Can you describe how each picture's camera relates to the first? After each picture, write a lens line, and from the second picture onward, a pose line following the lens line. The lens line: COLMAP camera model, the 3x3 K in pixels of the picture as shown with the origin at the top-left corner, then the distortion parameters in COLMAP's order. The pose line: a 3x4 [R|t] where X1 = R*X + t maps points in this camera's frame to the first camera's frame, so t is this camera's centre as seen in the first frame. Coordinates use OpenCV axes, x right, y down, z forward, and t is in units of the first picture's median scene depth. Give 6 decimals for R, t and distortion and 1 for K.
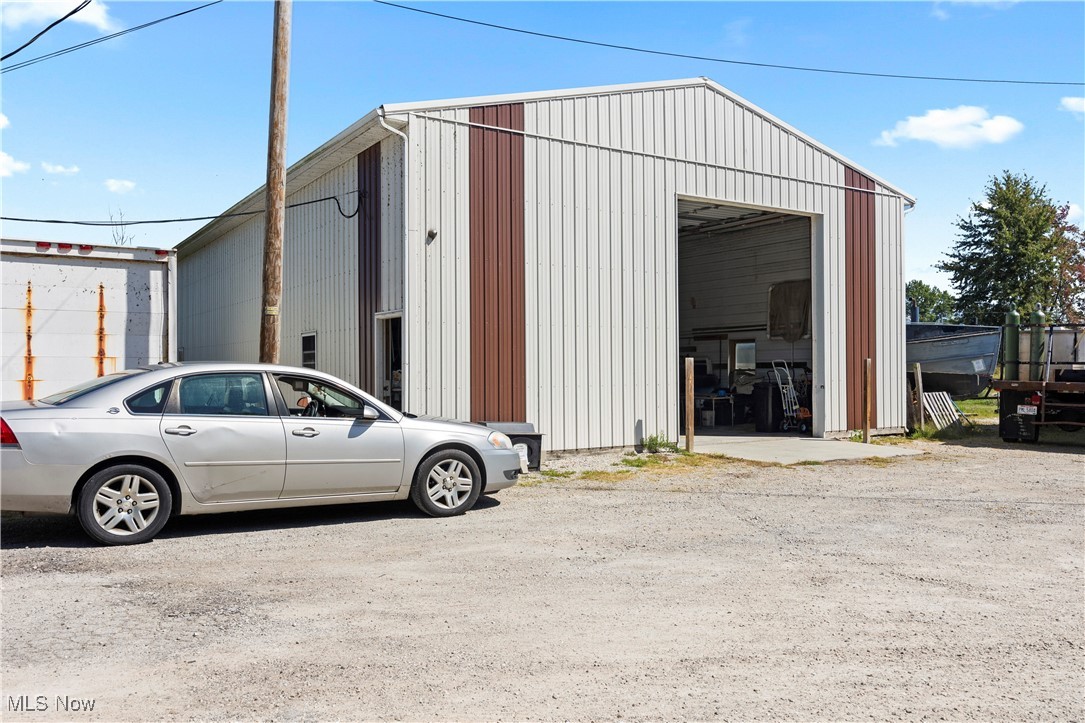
lens RADIAL K [[862.6, 0, 542.5], [0, 862.6, 367.9], [0, 0, 1]] dist [-0.008558, -0.002194]
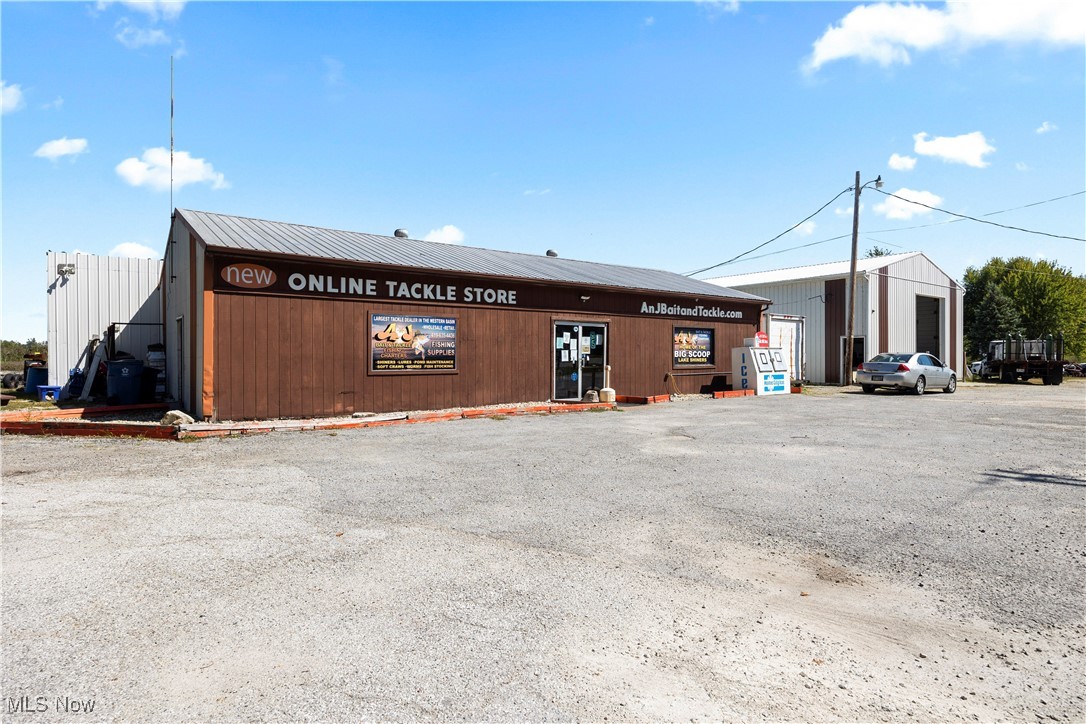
lens RADIAL K [[593.7, 0, 546.7], [0, 593.7, 367.8], [0, 0, 1]] dist [-0.019617, 0.000771]
pose [[0.996520, 0.000954, 0.083347, -1.341380], [-0.003147, 0.999652, 0.026185, -0.003625], [-0.083293, -0.026356, 0.996177, -0.928540]]
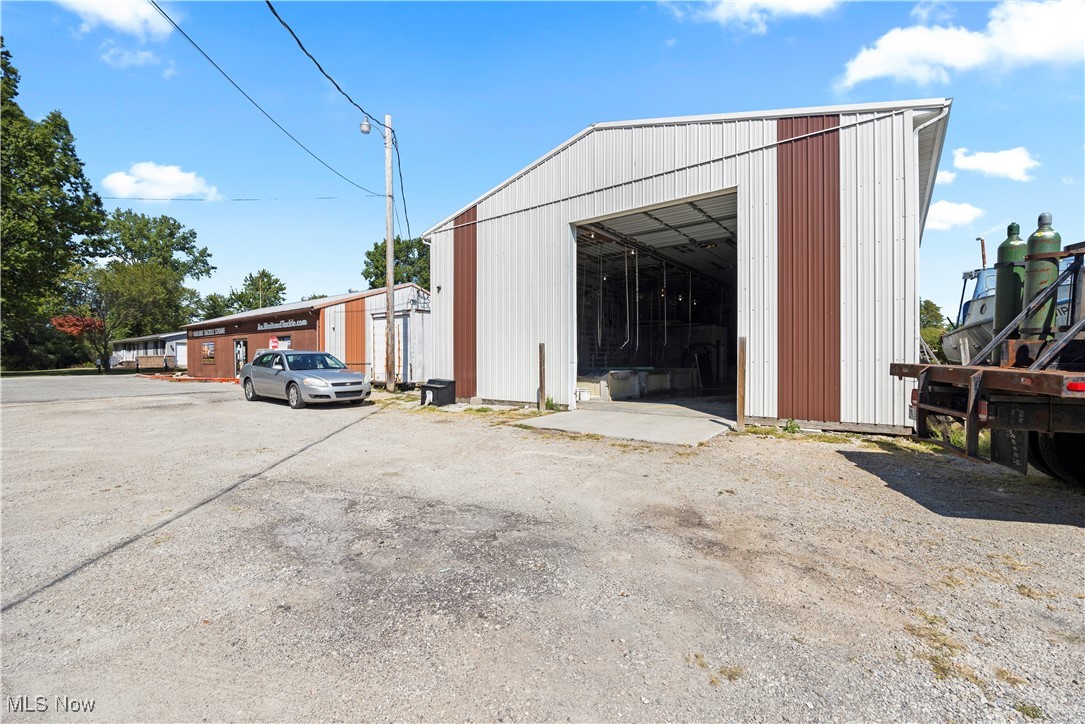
lens RADIAL K [[465.5, 0, 536.9], [0, 465.5, 362.0], [0, 0, 1]] dist [-0.026593, 0.000363]
pose [[0.328588, 0.004101, -0.944464, 0.915634], [0.000305, 0.999990, 0.004448, 0.016534], [0.944473, -0.001750, 0.328584, 0.780793]]
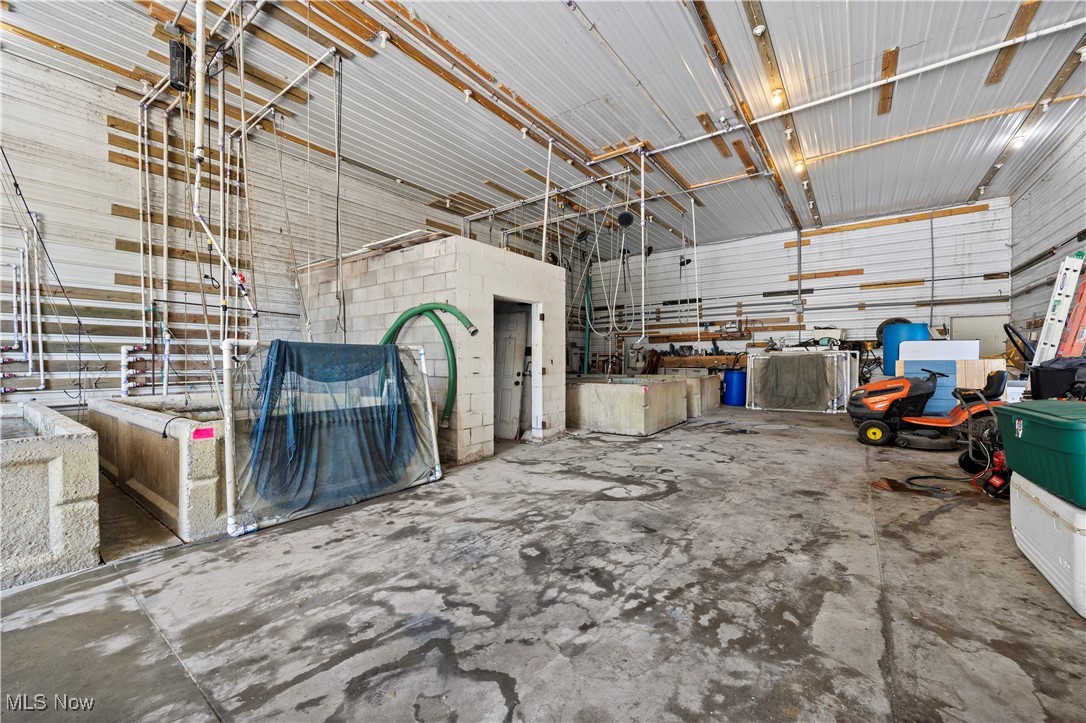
lens RADIAL K [[426.4, 0, 543.2], [0, 426.4, 363.1], [0, 0, 1]] dist [-0.002148, 0.000192]
pose [[0.358000, 0.006281, -0.933701, 0.043888], [0.004053, 0.999958, 0.008280, 0.010052], [0.933713, -0.006749, 0.357959, 1.752595]]
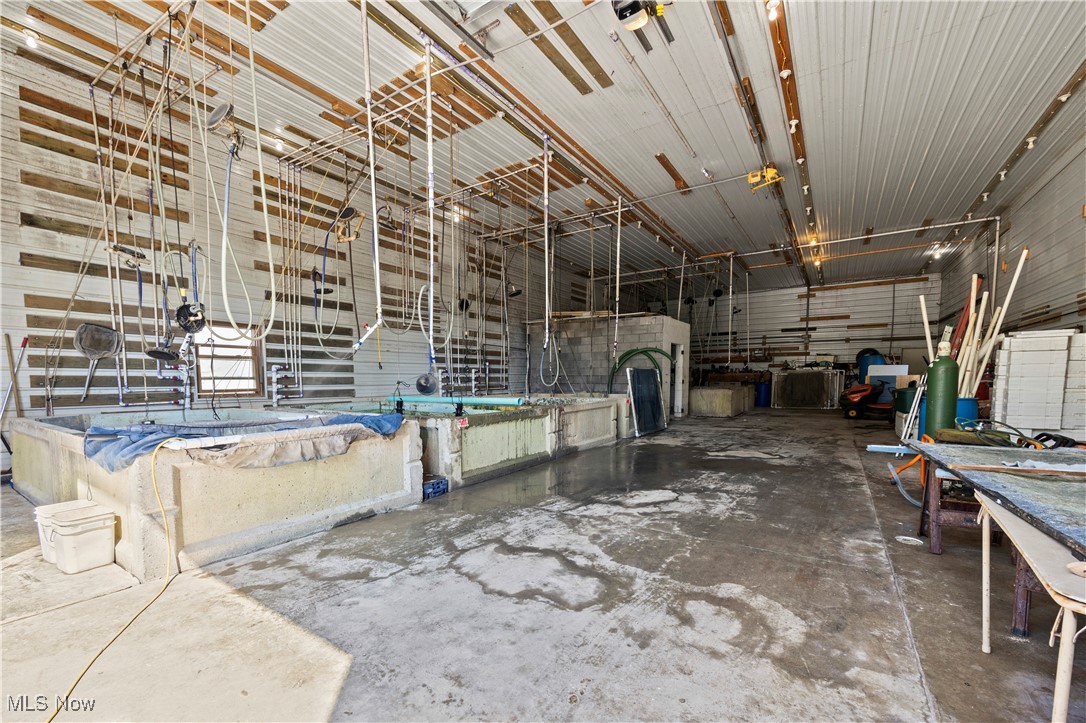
lens RADIAL K [[426.4, 0, 546.3], [0, 426.4, 412.9], [0, 0, 1]] dist [-0.002148, 0.000192]
pose [[0.395410, 0.075930, -0.915361, 0.298349], [0.006647, 0.996315, 0.085517, 0.009698], [0.918481, -0.039898, 0.393448, 1.323262]]
